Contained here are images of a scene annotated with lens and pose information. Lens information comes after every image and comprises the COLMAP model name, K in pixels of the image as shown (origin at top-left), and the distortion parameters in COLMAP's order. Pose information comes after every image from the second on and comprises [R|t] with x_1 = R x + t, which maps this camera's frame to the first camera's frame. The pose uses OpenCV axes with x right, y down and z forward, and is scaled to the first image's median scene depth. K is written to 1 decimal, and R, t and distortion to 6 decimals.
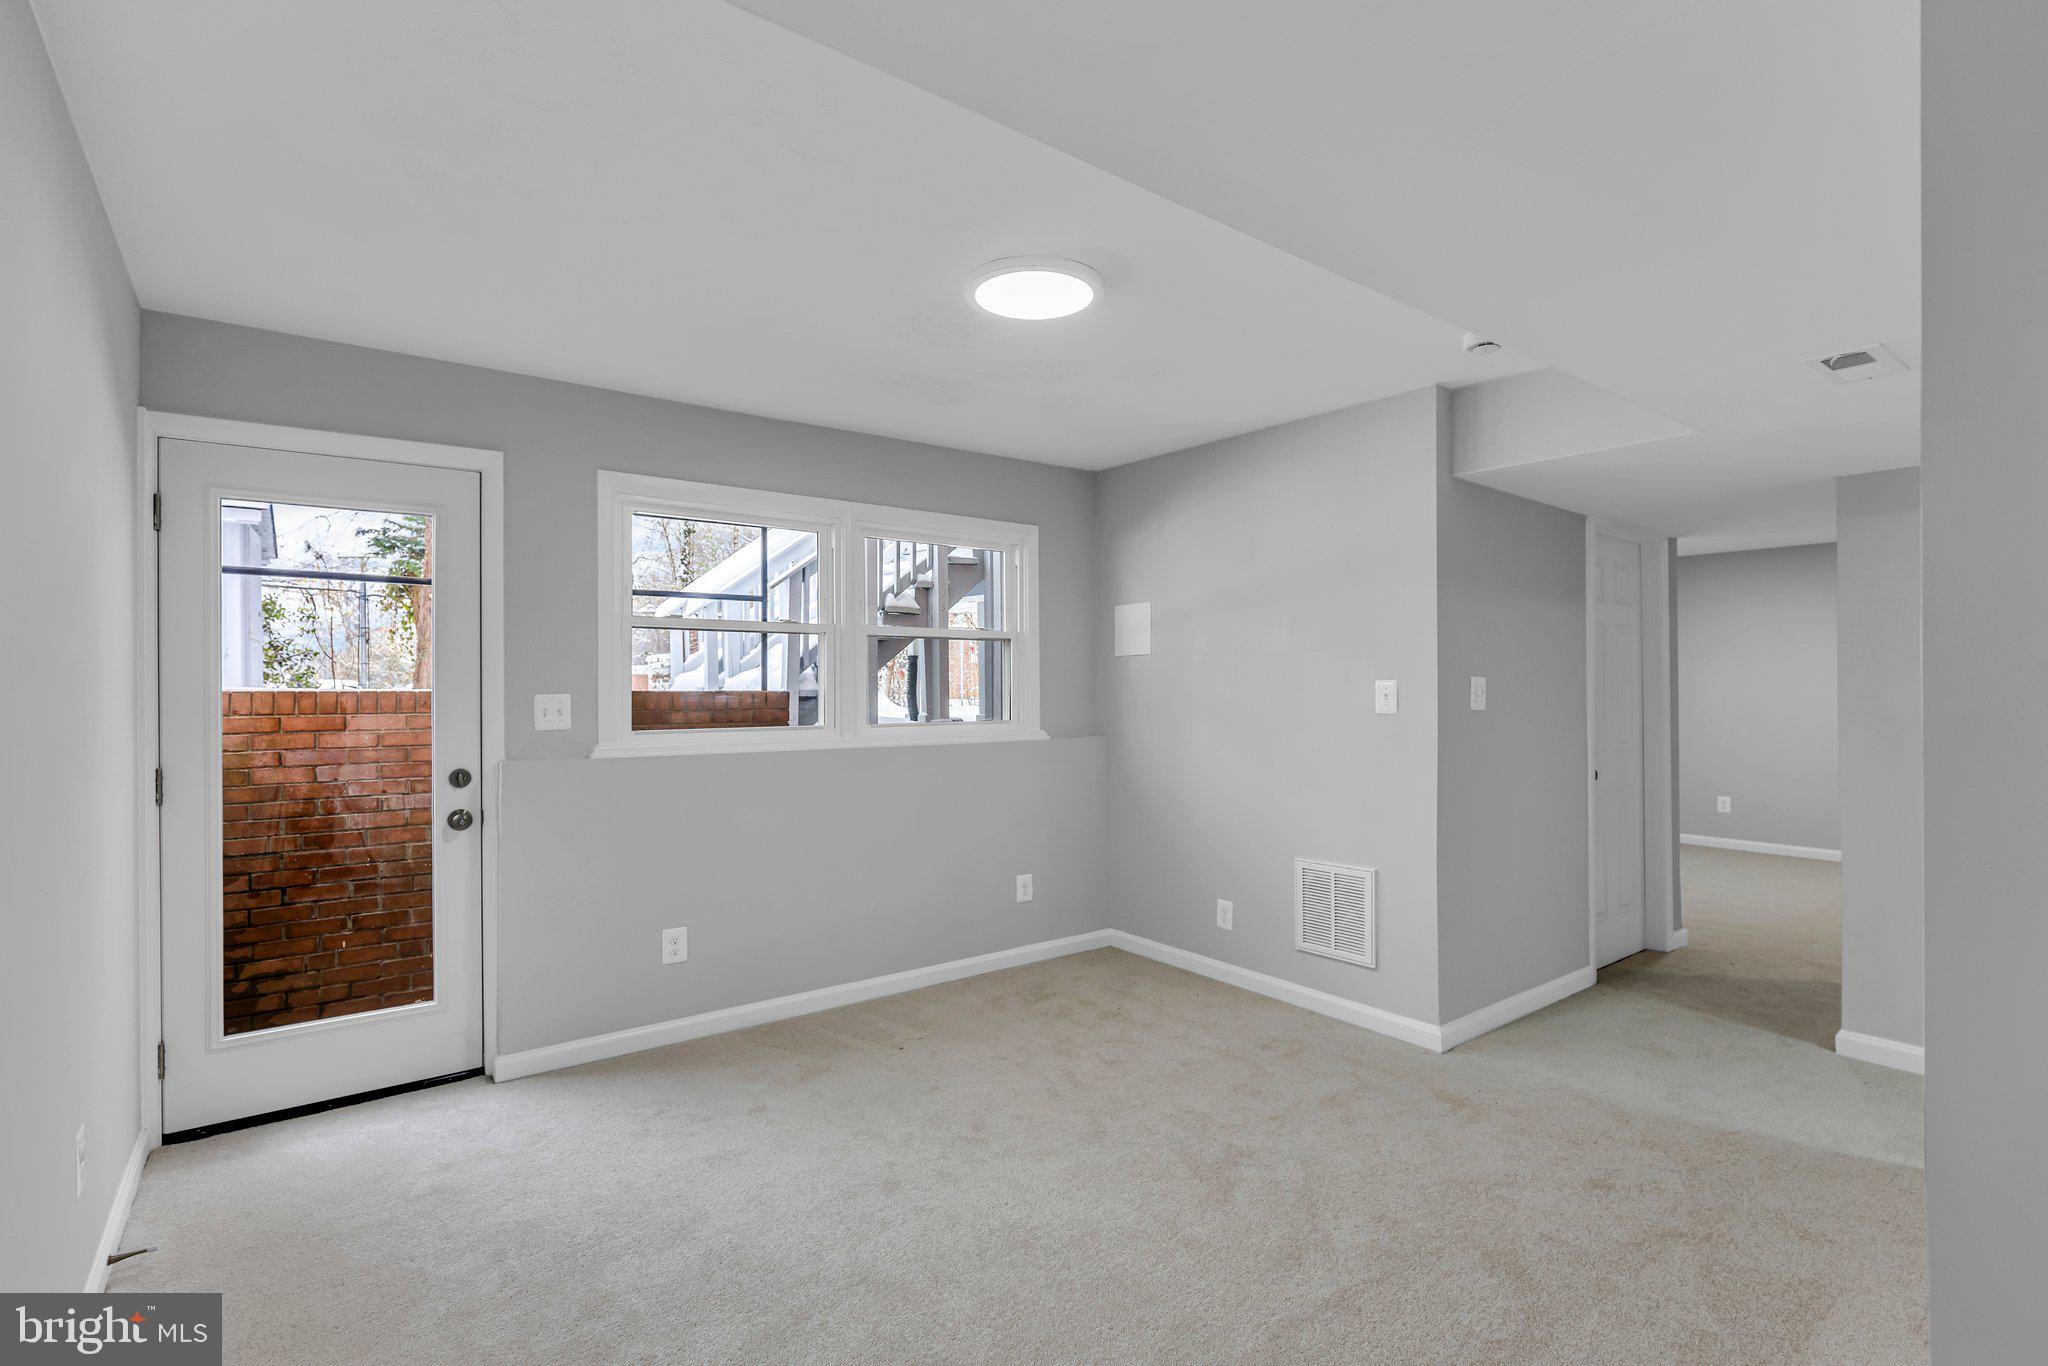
lens RADIAL K [[981.6, 0, 1030.5], [0, 981.6, 681.5], [0, 0, 1]] dist [0.009999, 0.000233]
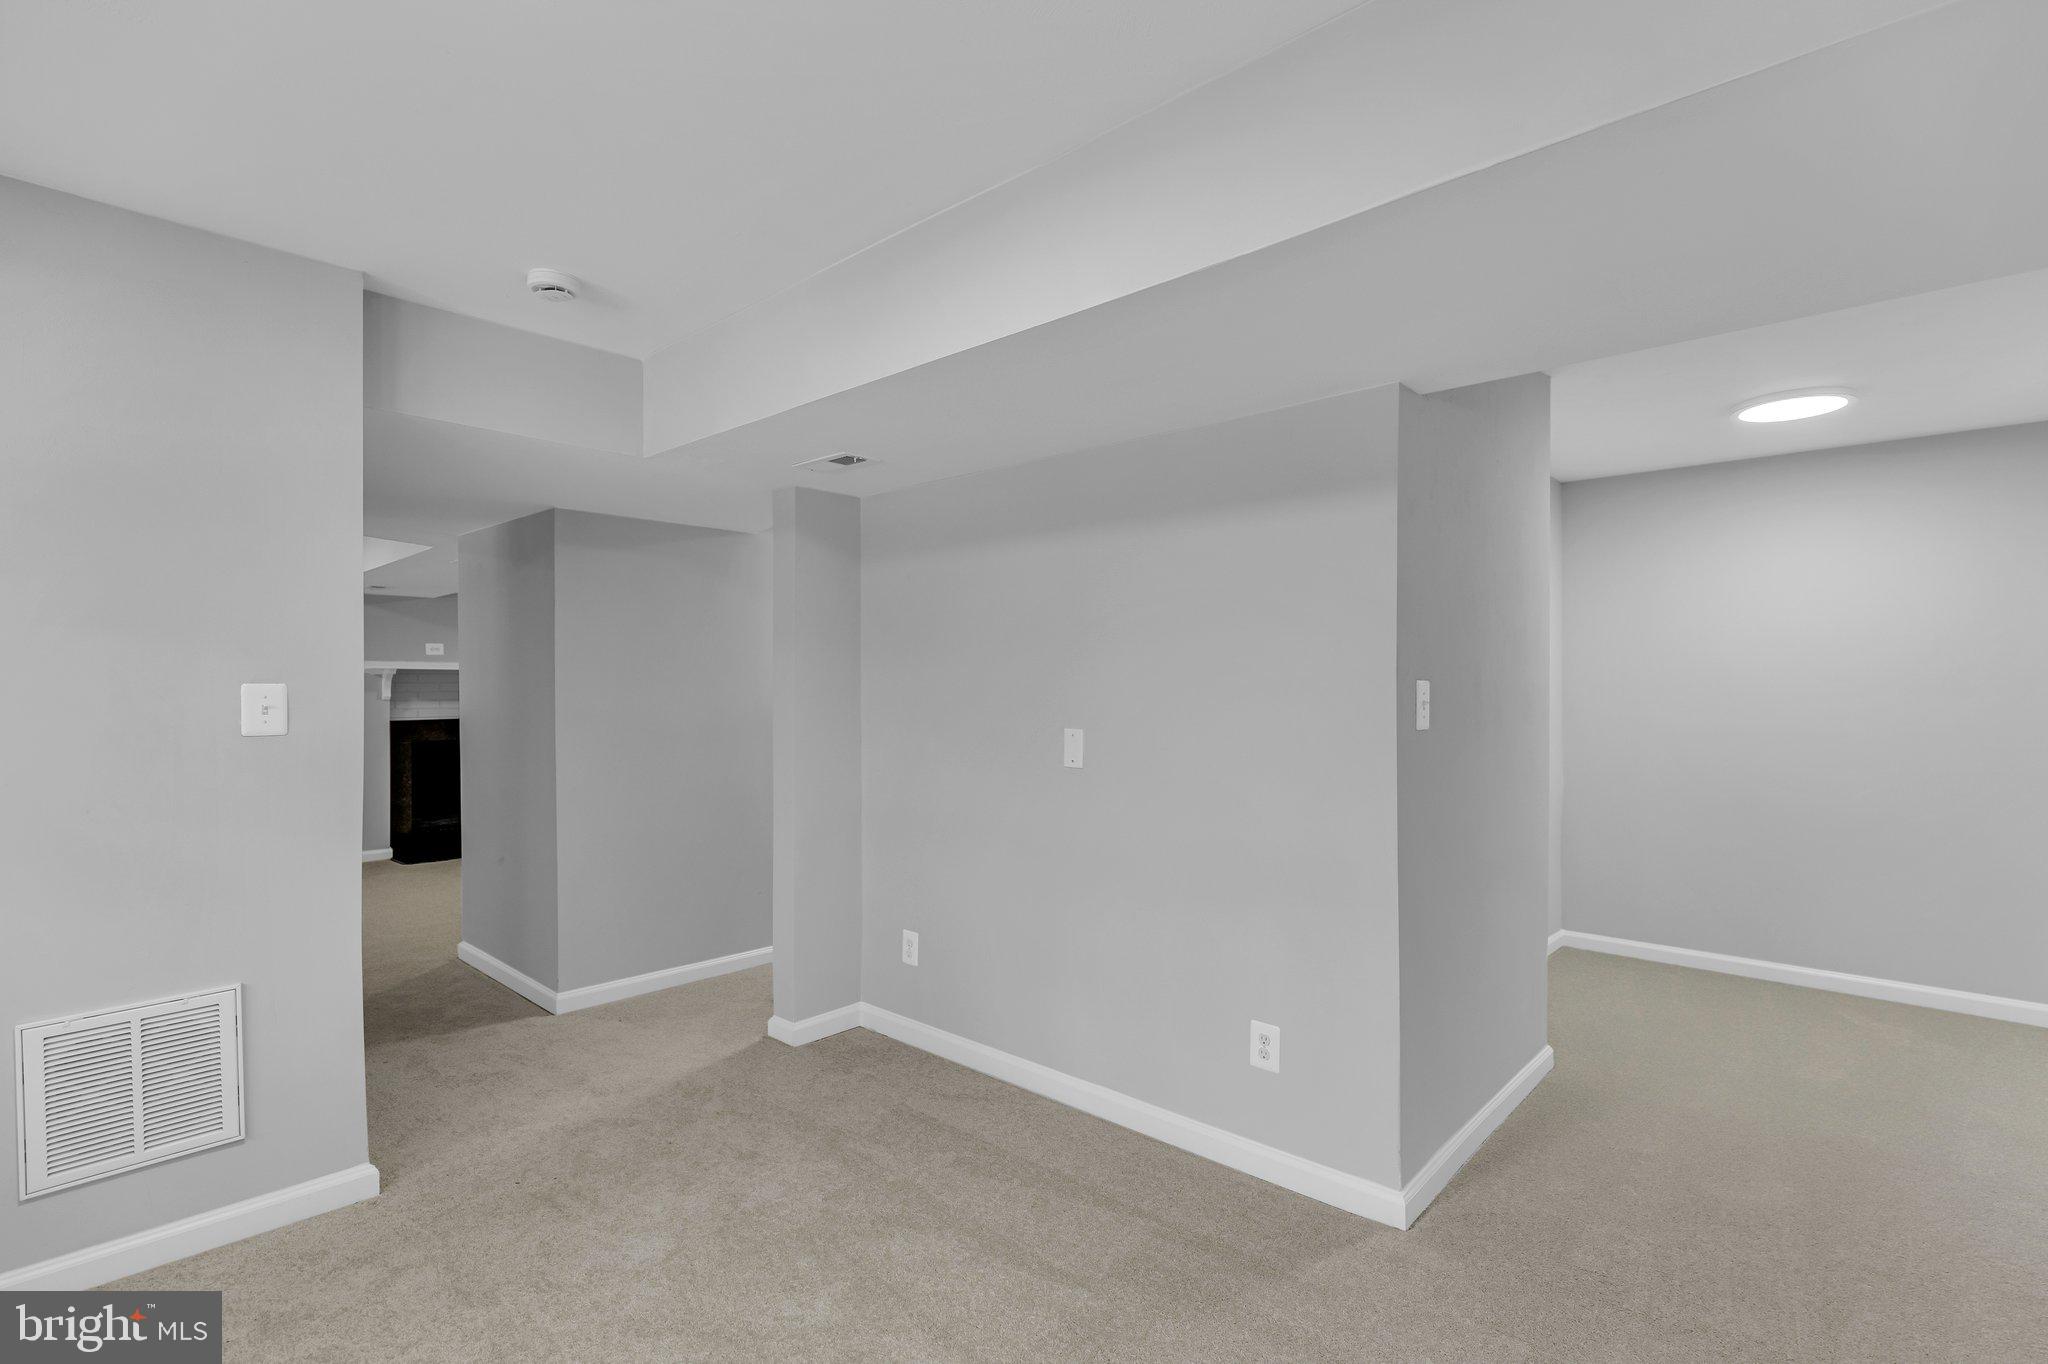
lens RADIAL K [[981.6, 0, 1029.5], [0, 981.6, 693.6], [0, 0, 1]] dist [0.009999, 0.000233]
pose [[-0.165522, -0.002317, 0.986203, -0.362759], [0.001359, 0.999996, 0.002577, 0.003991], [-0.986205, 0.001767, -0.165518, 0.606136]]
